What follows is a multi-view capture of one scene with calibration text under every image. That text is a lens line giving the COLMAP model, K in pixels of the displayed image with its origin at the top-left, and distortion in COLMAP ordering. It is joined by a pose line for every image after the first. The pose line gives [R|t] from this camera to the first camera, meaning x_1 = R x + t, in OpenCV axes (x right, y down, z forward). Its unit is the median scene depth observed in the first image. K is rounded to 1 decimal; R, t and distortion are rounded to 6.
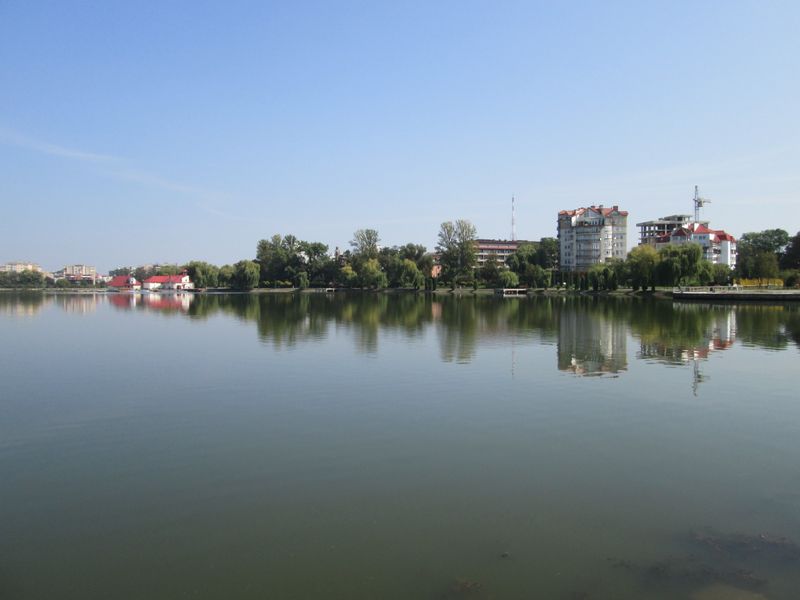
lens RADIAL K [[661.7, 0, 395.5], [0, 661.7, 302.1], [0, 0, 1]] dist [-0.049663, 0.016338]
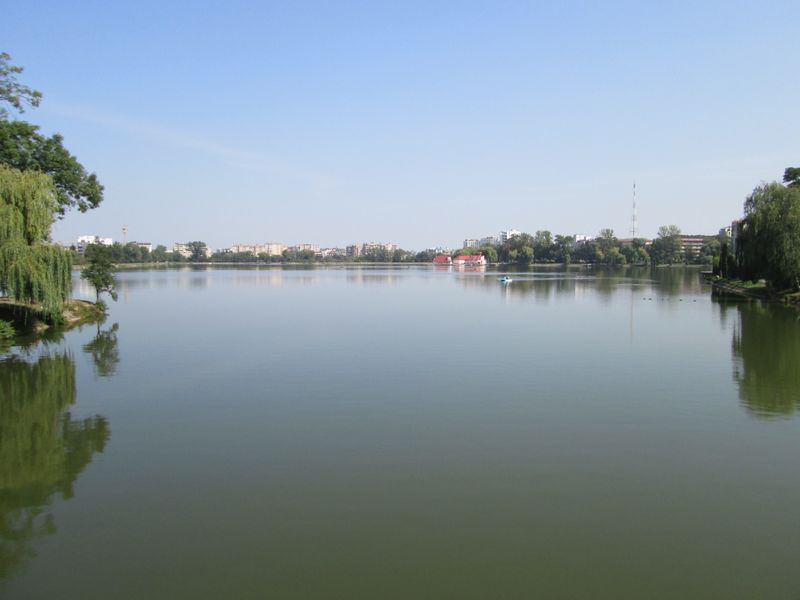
lens RADIAL K [[661.7, 0, 395.5], [0, 661.7, 302.1], [0, 0, 1]] dist [-0.049663, 0.016338]
pose [[0.992896, 0.008919, -0.118652, -0.417248], [-0.004220, 0.999199, 0.039795, 0.012821], [0.118912, -0.039011, 0.992138, -0.806629]]
